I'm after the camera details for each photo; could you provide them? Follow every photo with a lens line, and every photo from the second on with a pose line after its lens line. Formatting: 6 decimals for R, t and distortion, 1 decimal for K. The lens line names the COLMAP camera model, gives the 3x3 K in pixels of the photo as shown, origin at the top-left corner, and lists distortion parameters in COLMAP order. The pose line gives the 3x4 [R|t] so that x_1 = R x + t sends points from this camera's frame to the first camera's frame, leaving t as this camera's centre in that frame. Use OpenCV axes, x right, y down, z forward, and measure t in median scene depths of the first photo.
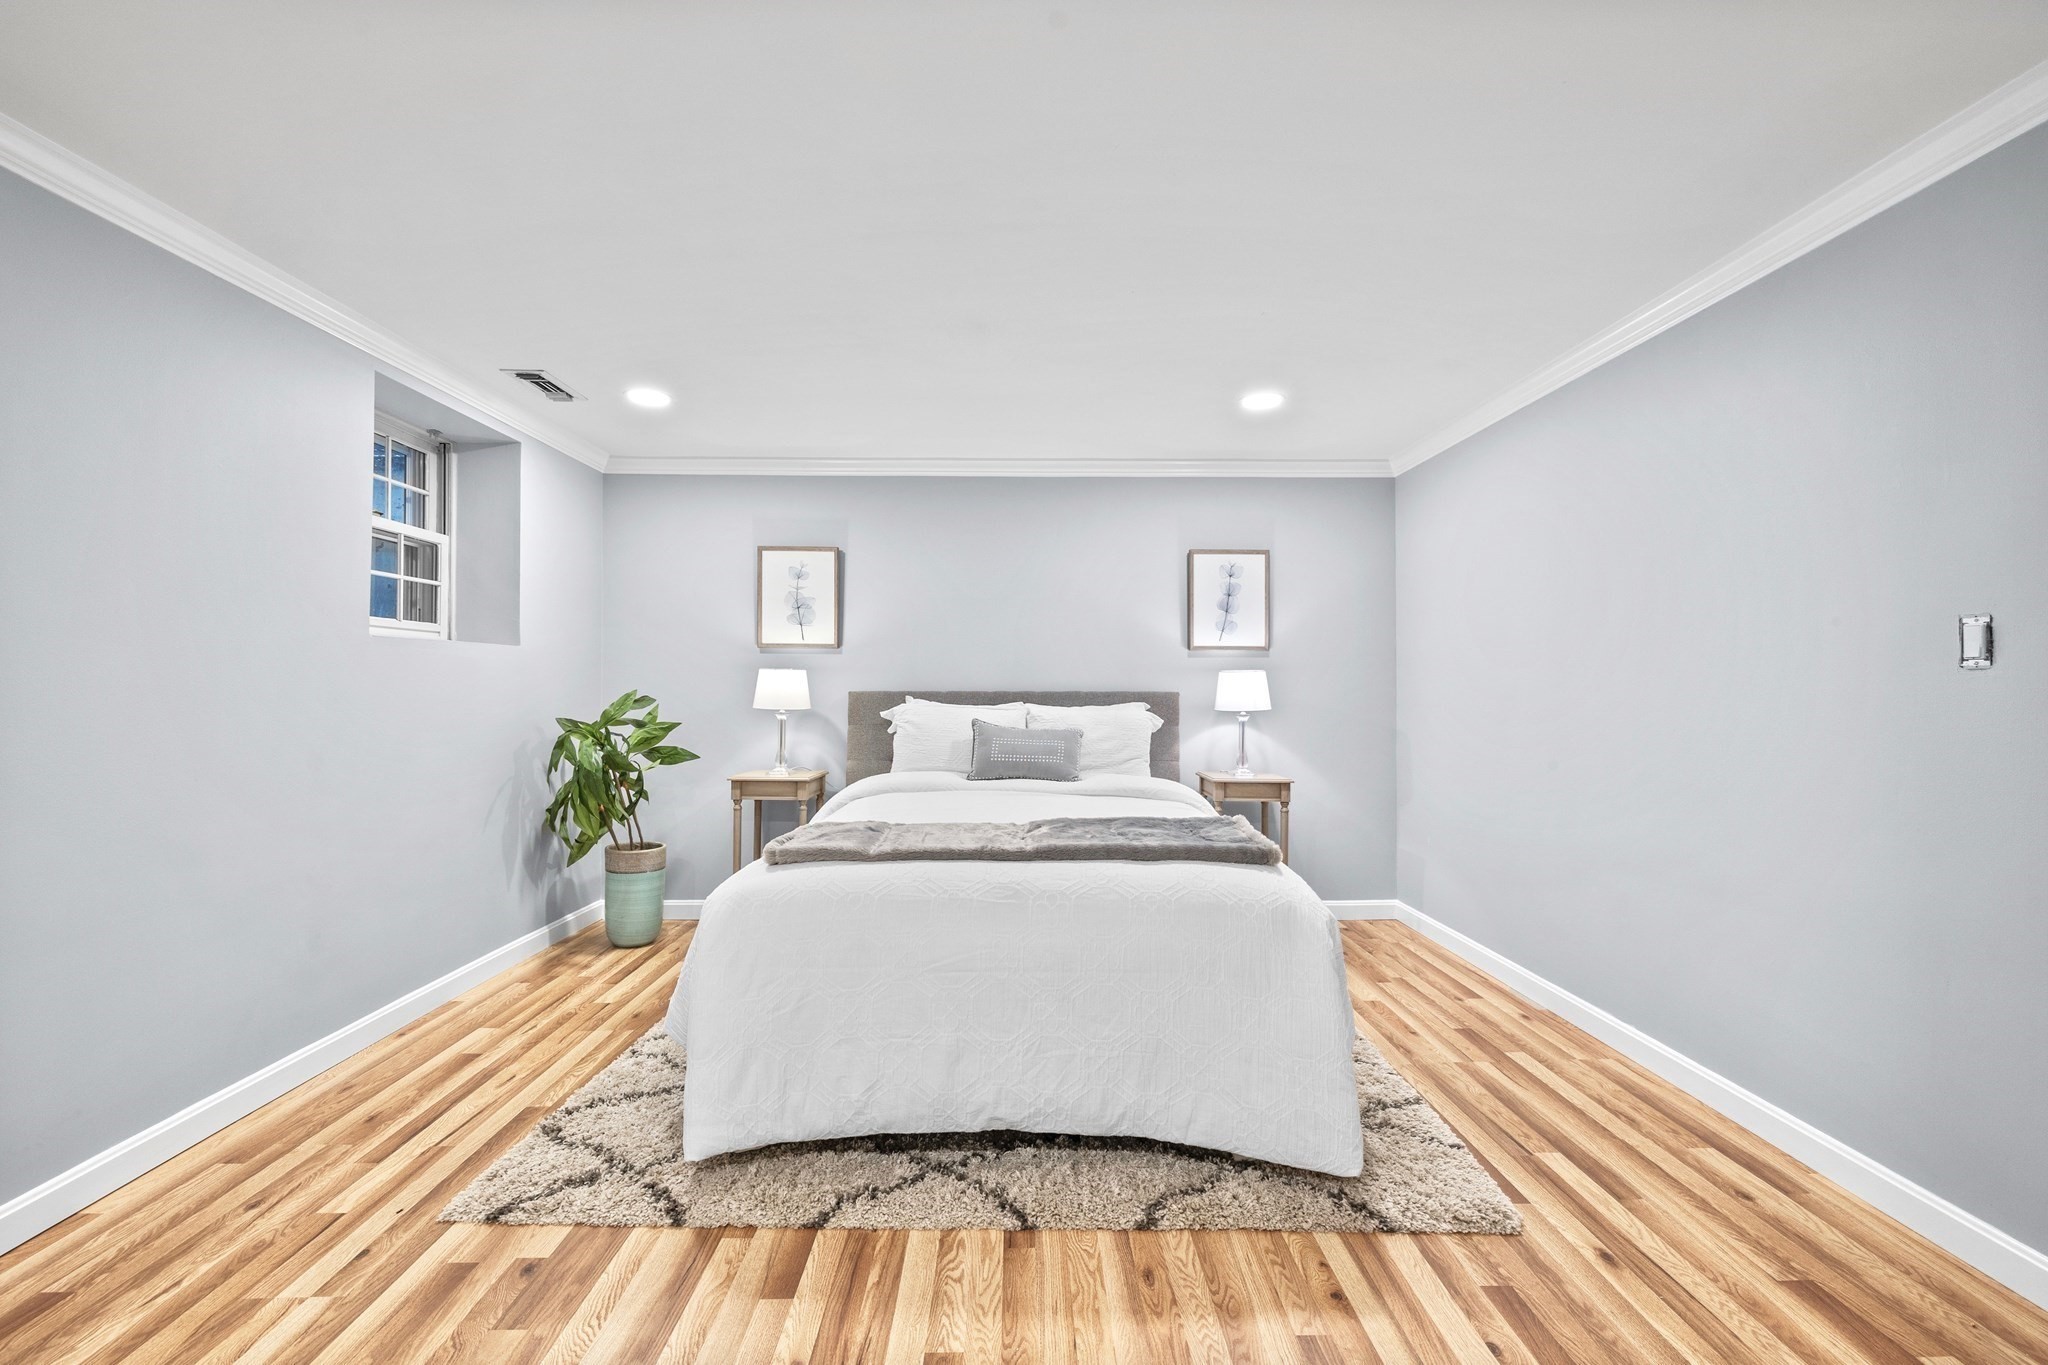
lens RADIAL K [[864.3, 0, 1017.8], [0, 864.3, 689.2], [0, 0, 1]] dist [0.001173, -0.000292]
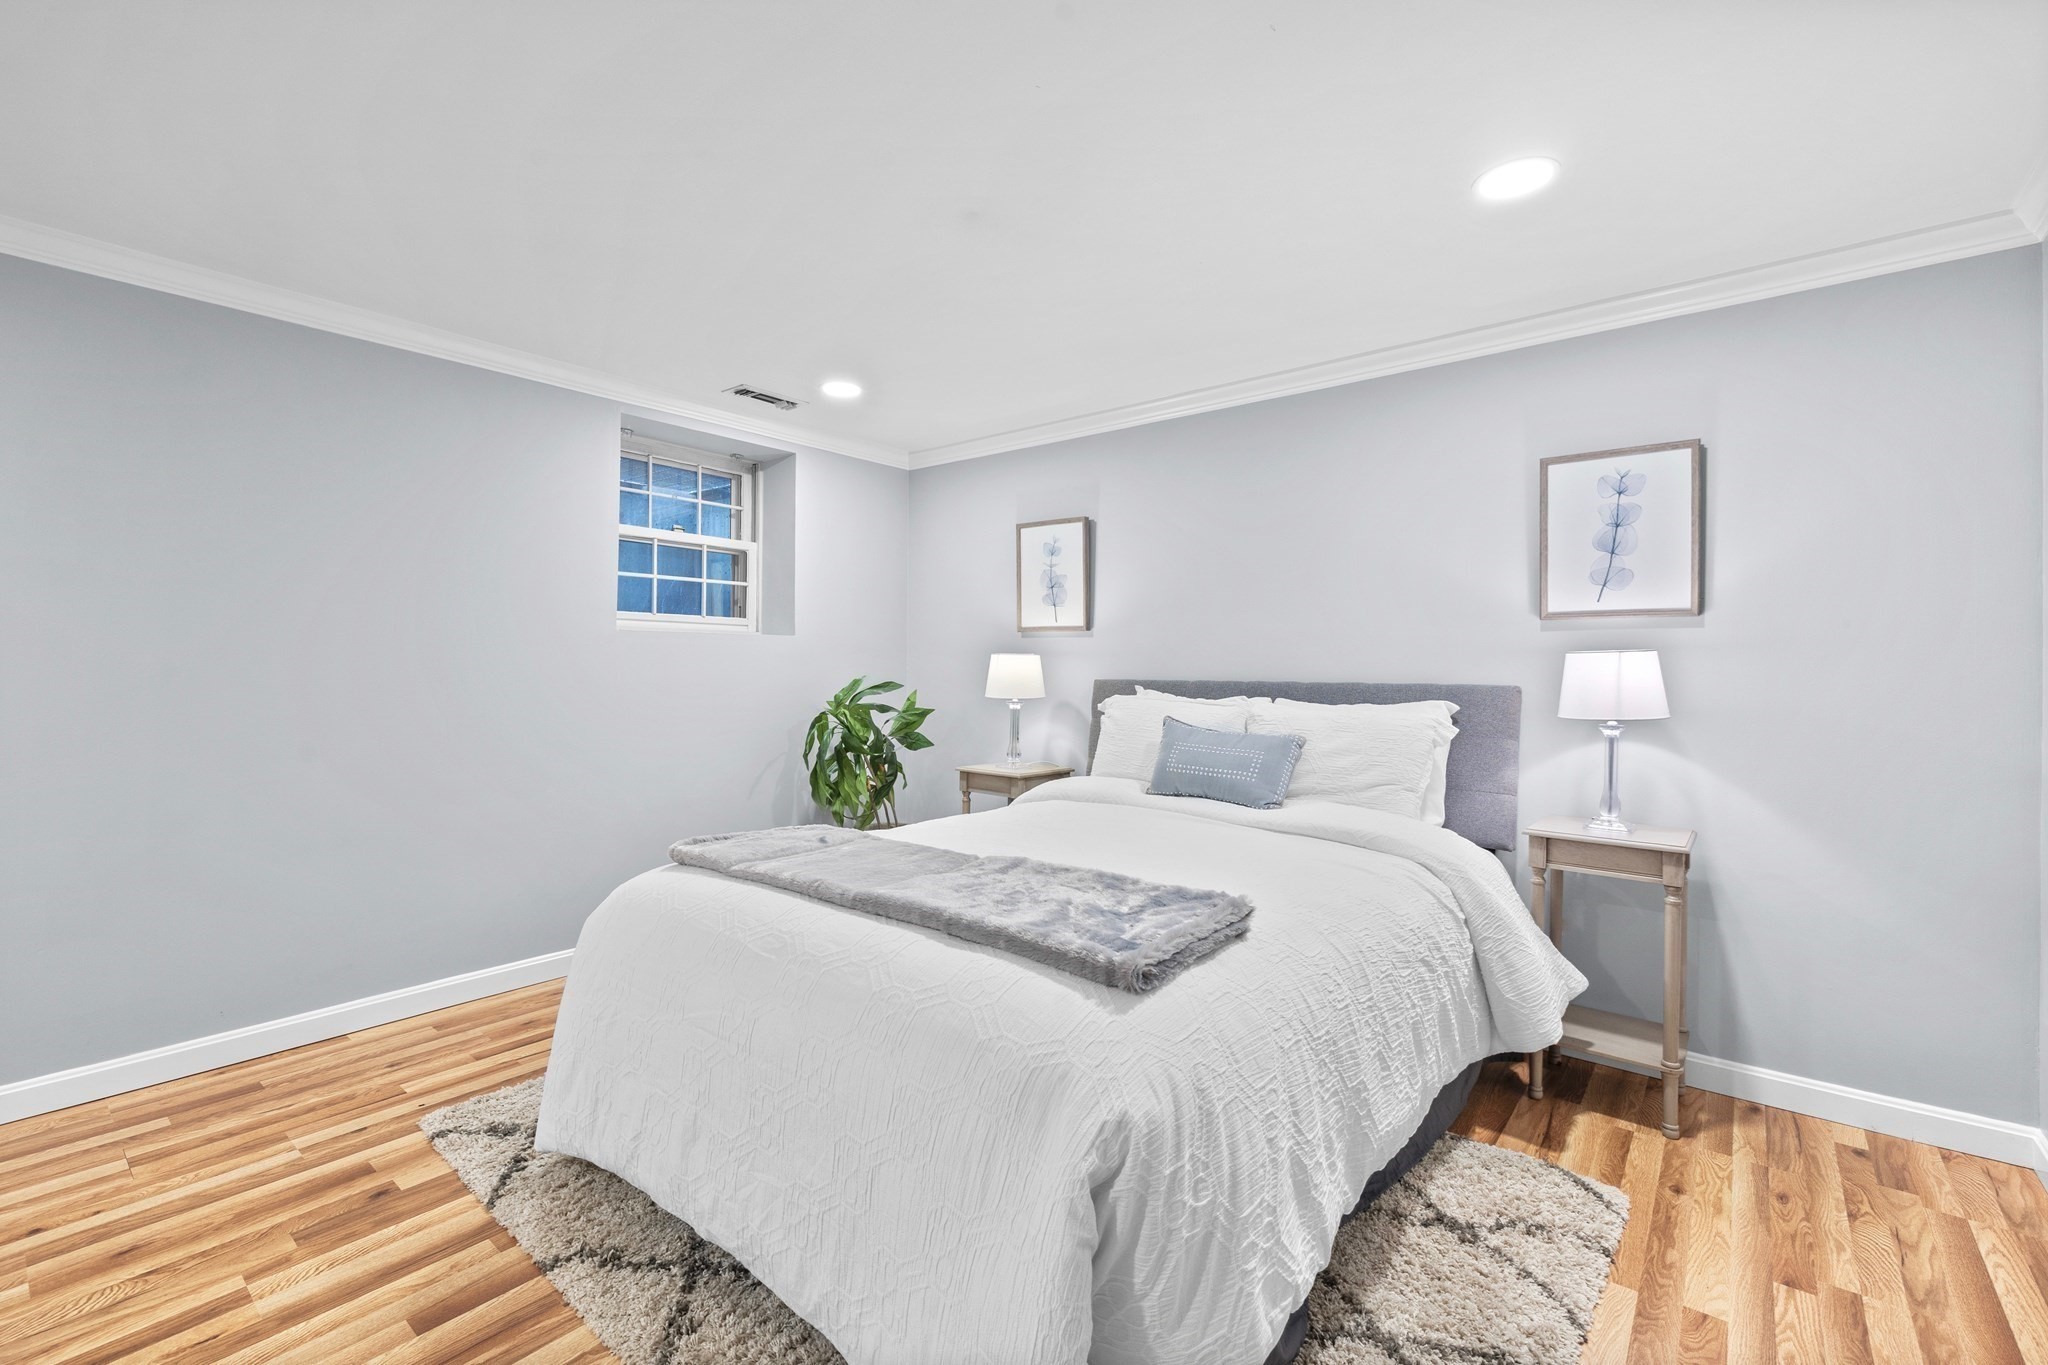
lens RADIAL K [[878.6, 0, 1025.4], [0, 878.6, 681.2], [0, 0, 1]] dist [-0.000312, 0.000171]
pose [[0.765051, 0.011458, -0.643867, 0.363964], [-0.007050, 0.999931, 0.009418, -0.004189], [0.643931, -0.002666, 0.765079, 0.306169]]
